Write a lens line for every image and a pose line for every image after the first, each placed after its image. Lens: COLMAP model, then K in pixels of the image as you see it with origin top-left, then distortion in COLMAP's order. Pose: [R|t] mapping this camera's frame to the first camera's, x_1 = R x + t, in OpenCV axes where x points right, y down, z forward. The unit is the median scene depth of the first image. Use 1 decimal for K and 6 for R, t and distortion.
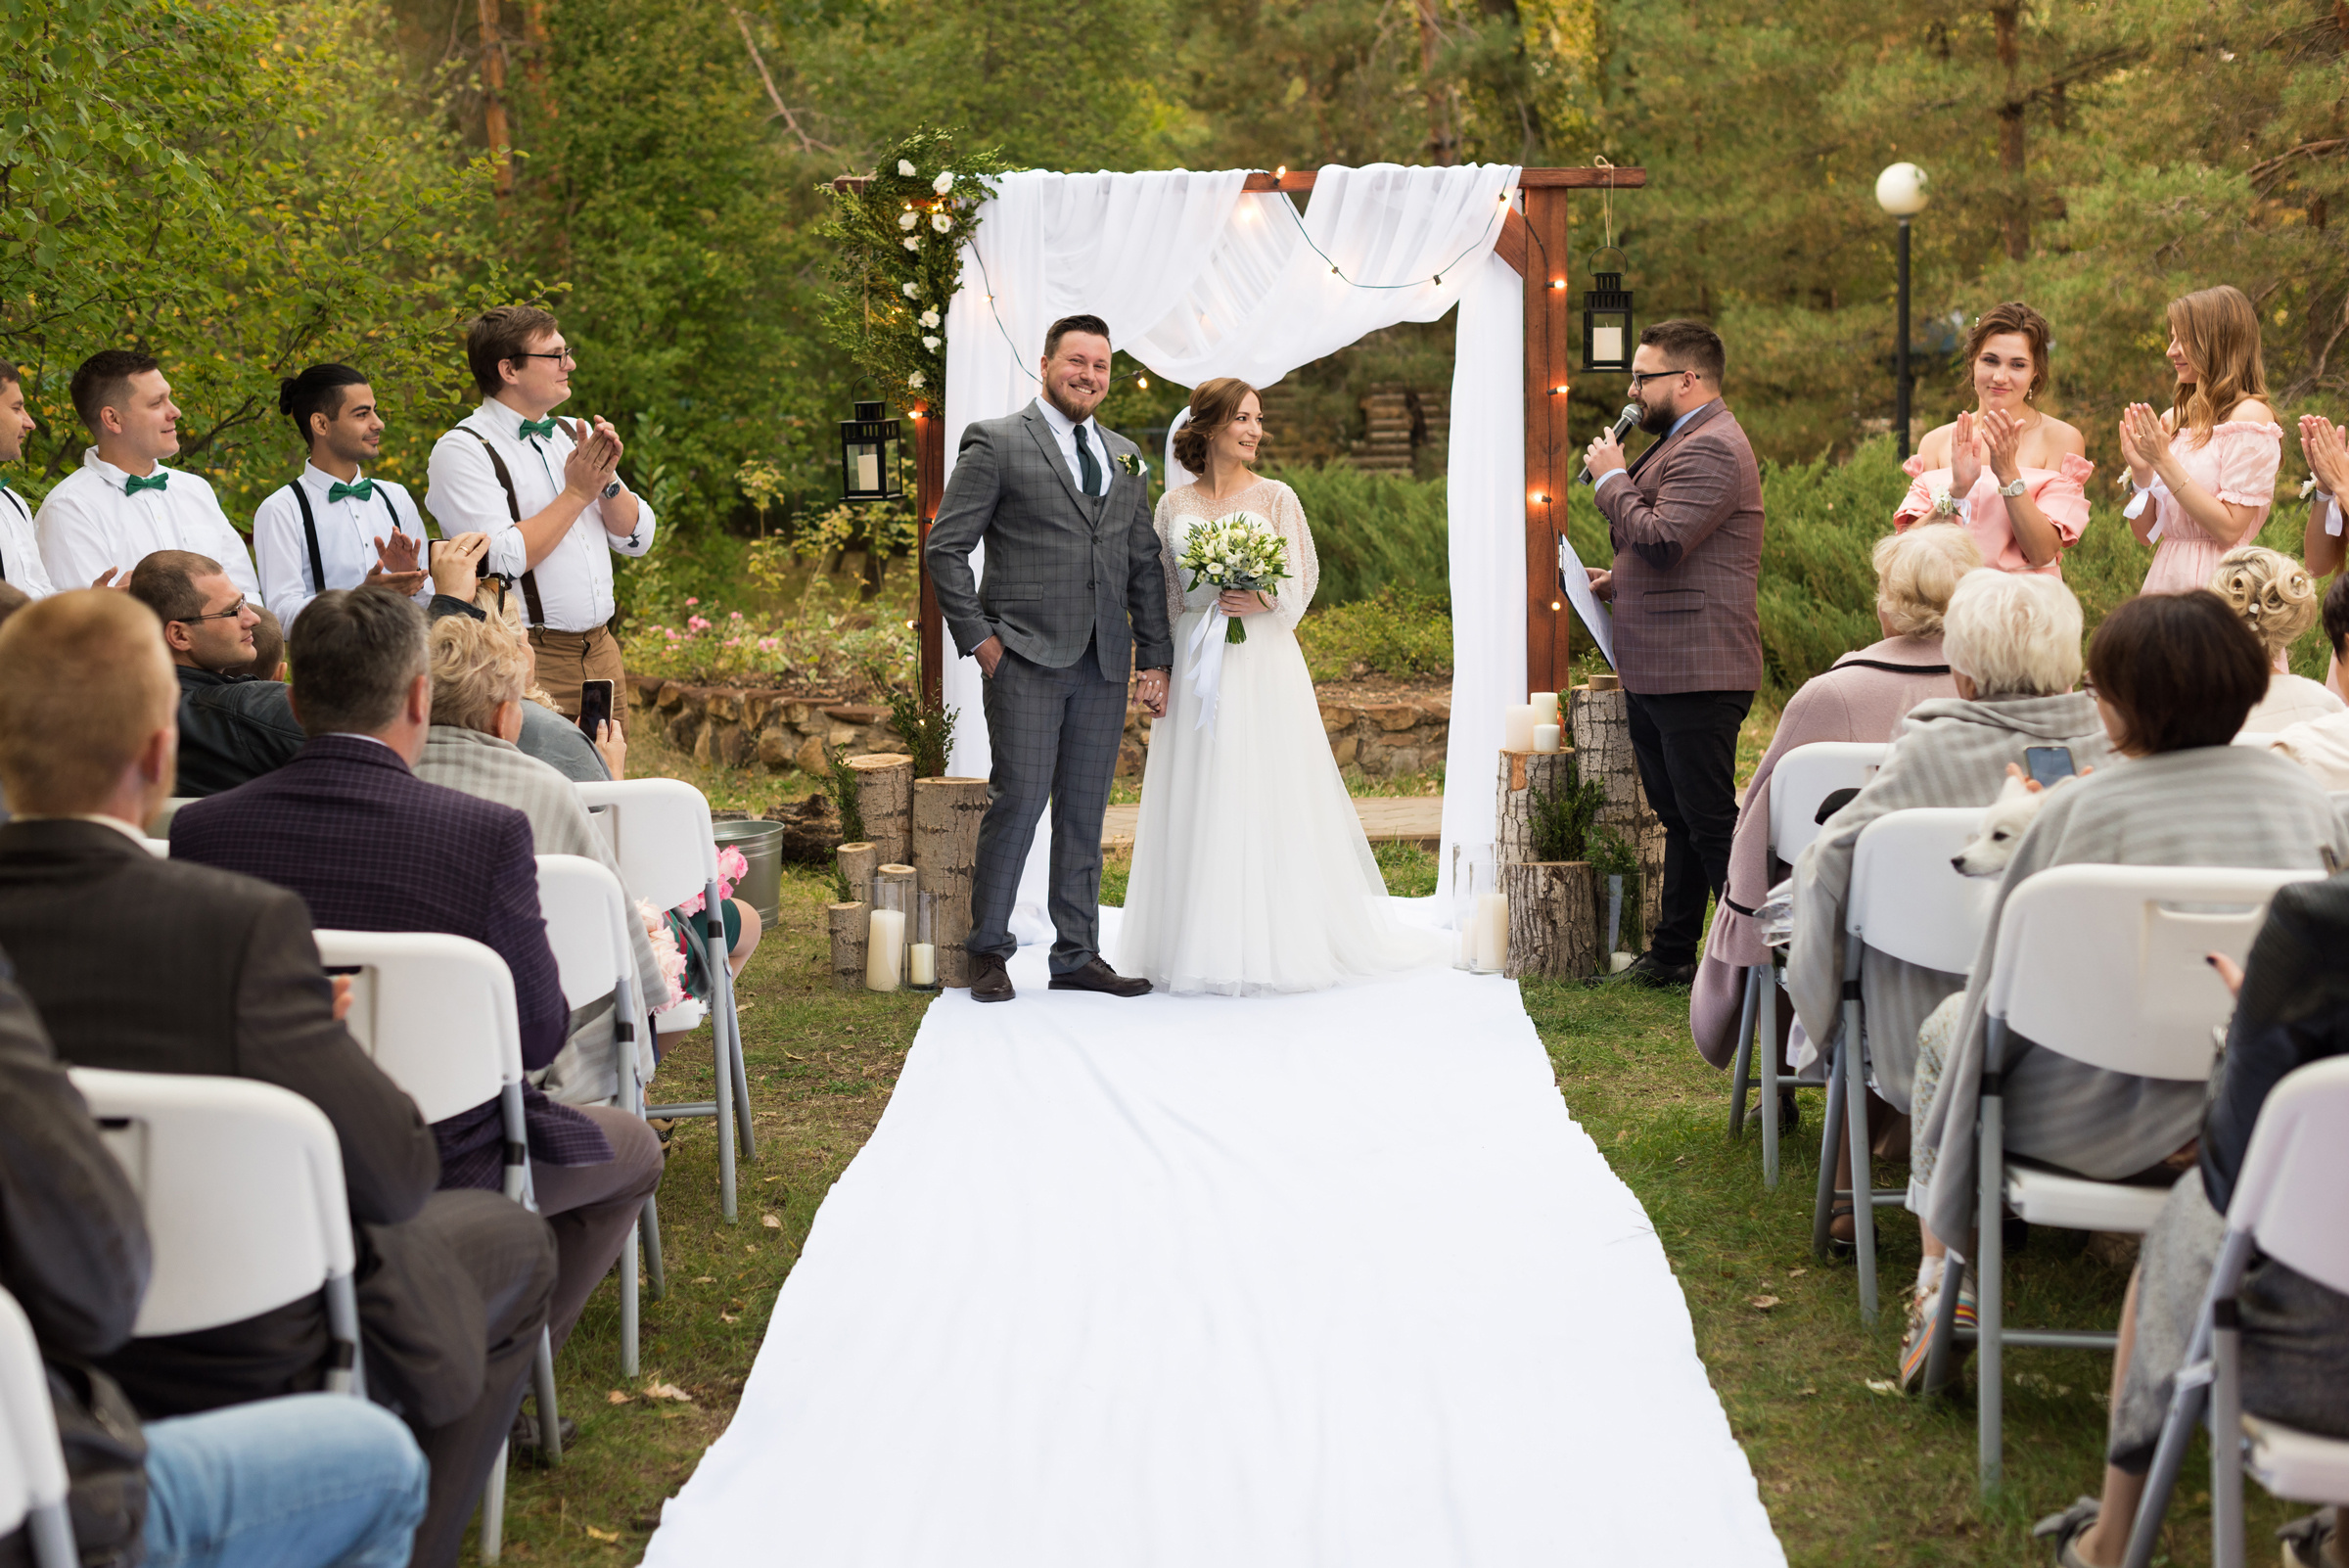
lens RADIAL K [[3386.0, 0, 1176.4], [0, 3386.0, 794.3], [0, 0, 1]] dist [-0.006327, 0.151261]
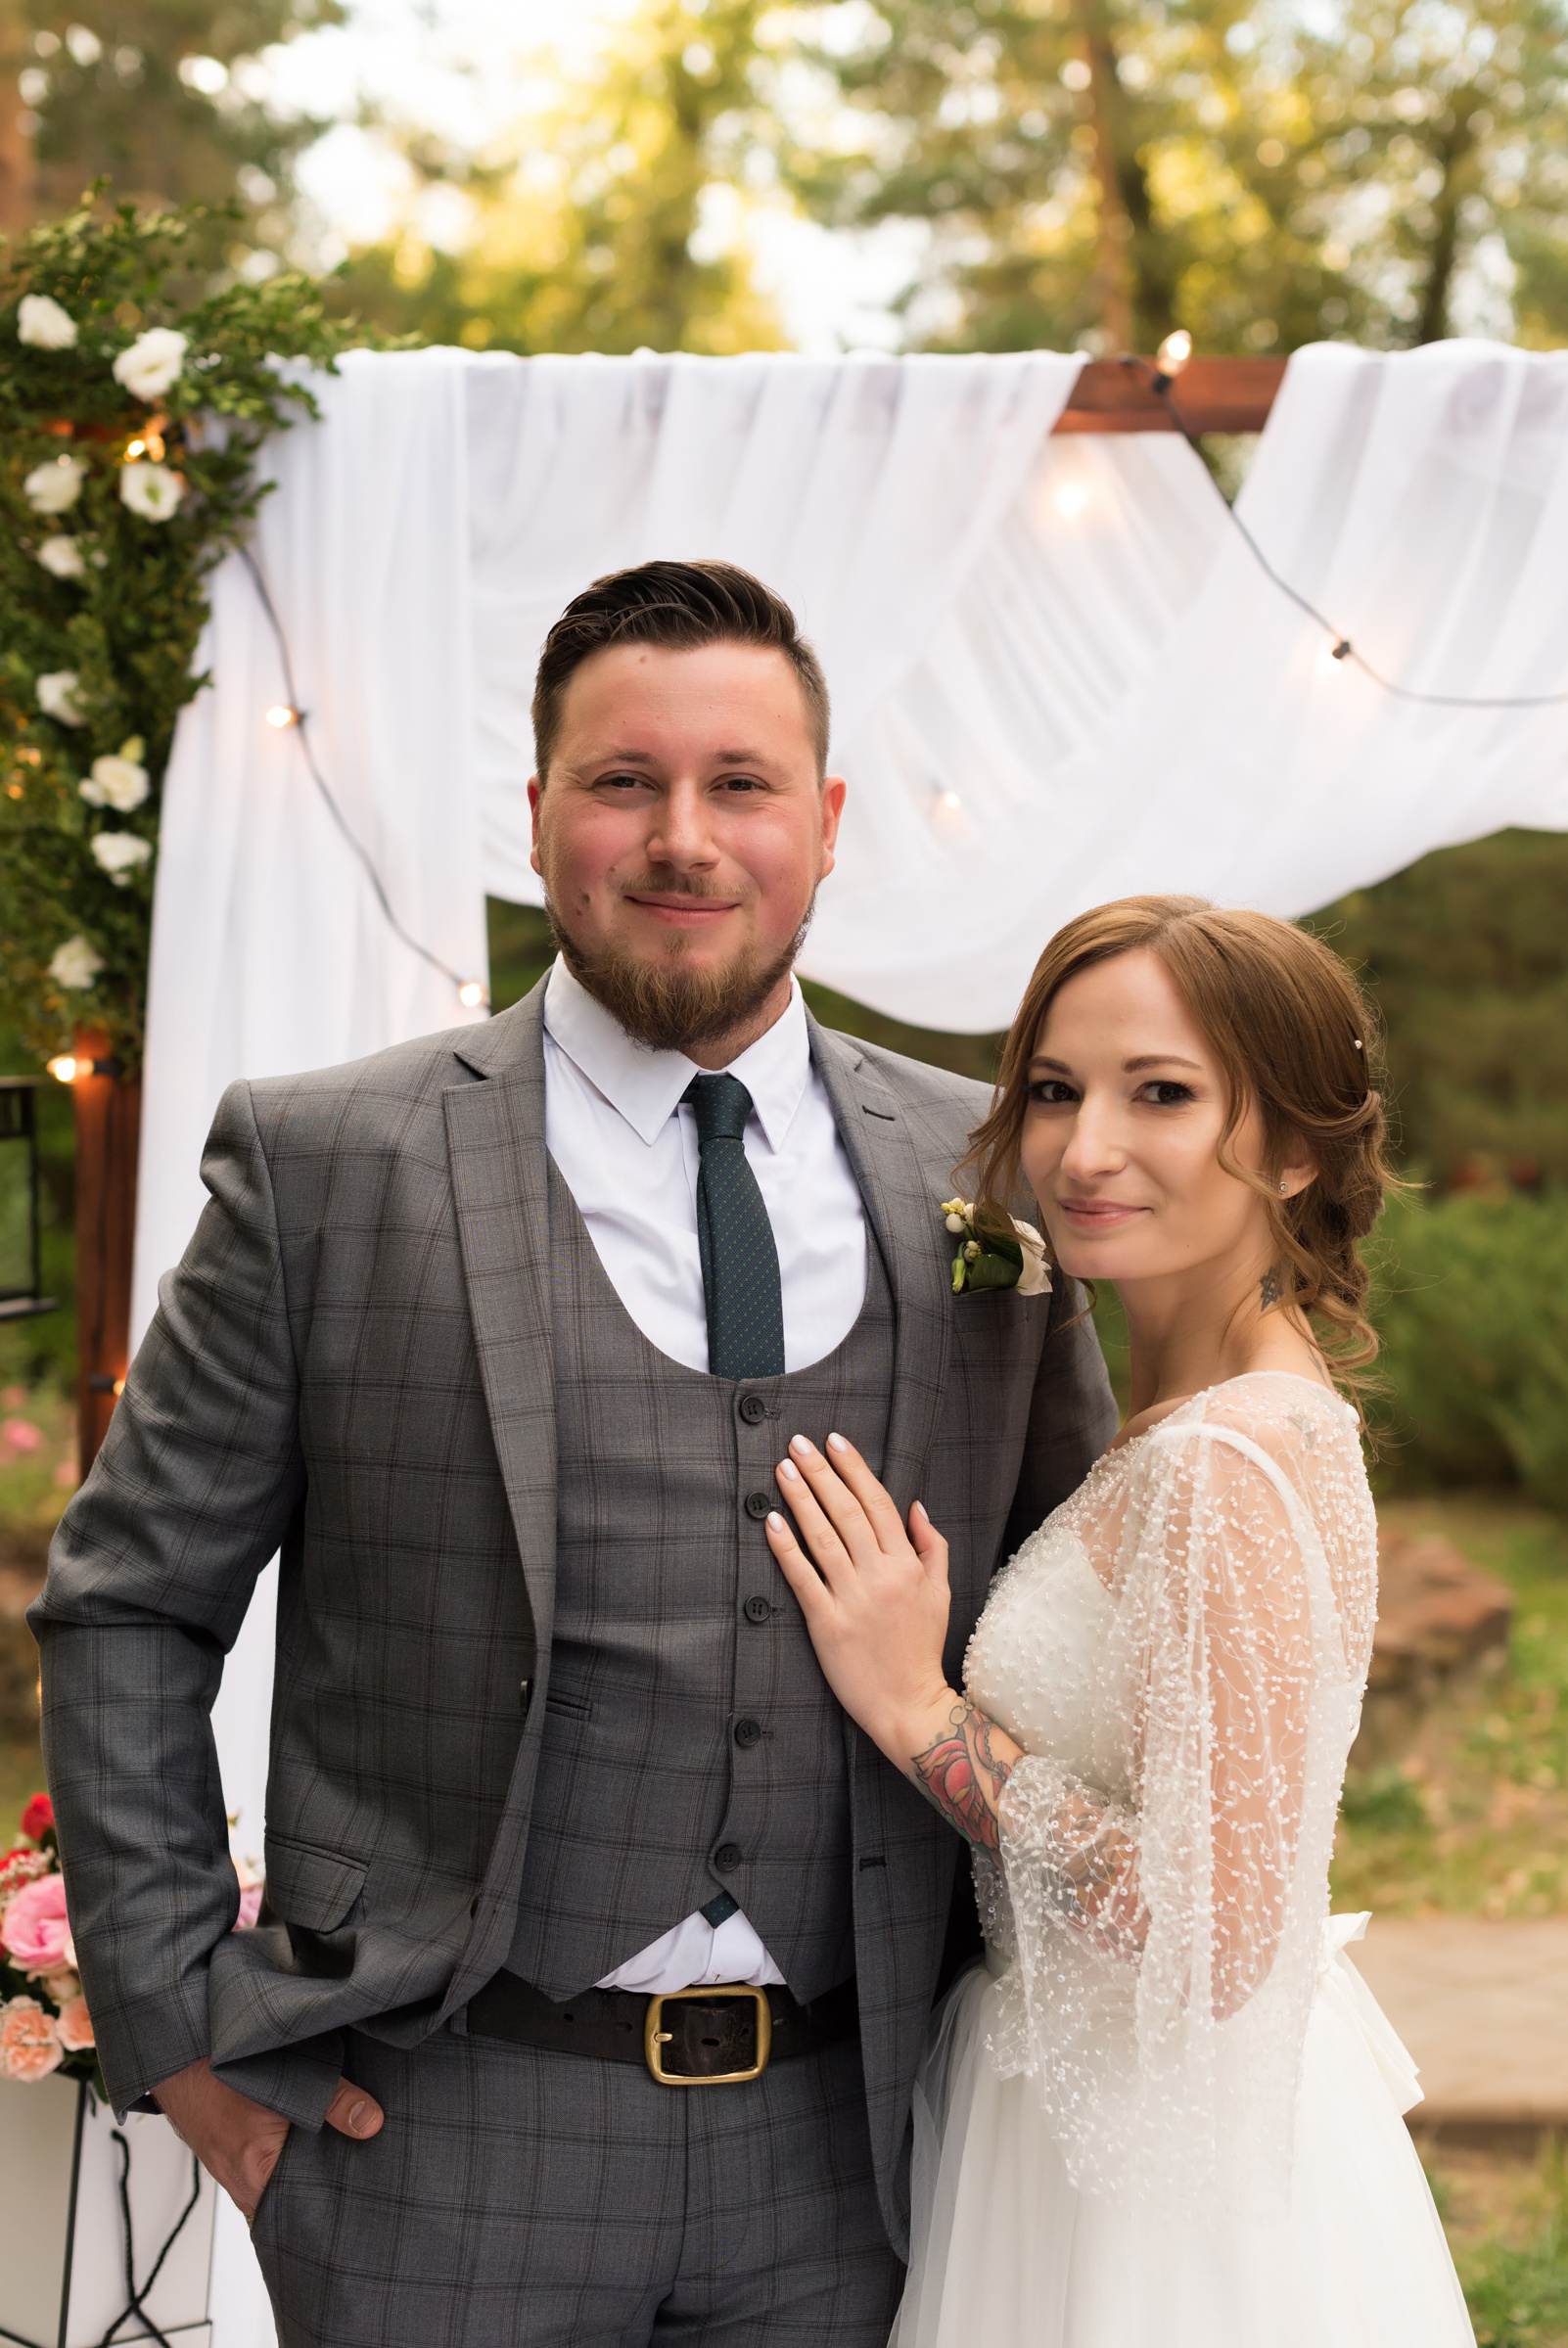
lens RADIAL K [[3450.4, 0, 784.0], [0, 3450.4, 1174.0], [0, 0, 1]] dist [0.000513, 0.055835]
pose [[0.999780, 0.016918, -0.012374, -0.002500], [-0.017975, 0.995687, -0.091014, -0.071899], [0.010781, 0.091217, 0.995773, 0.661661]]
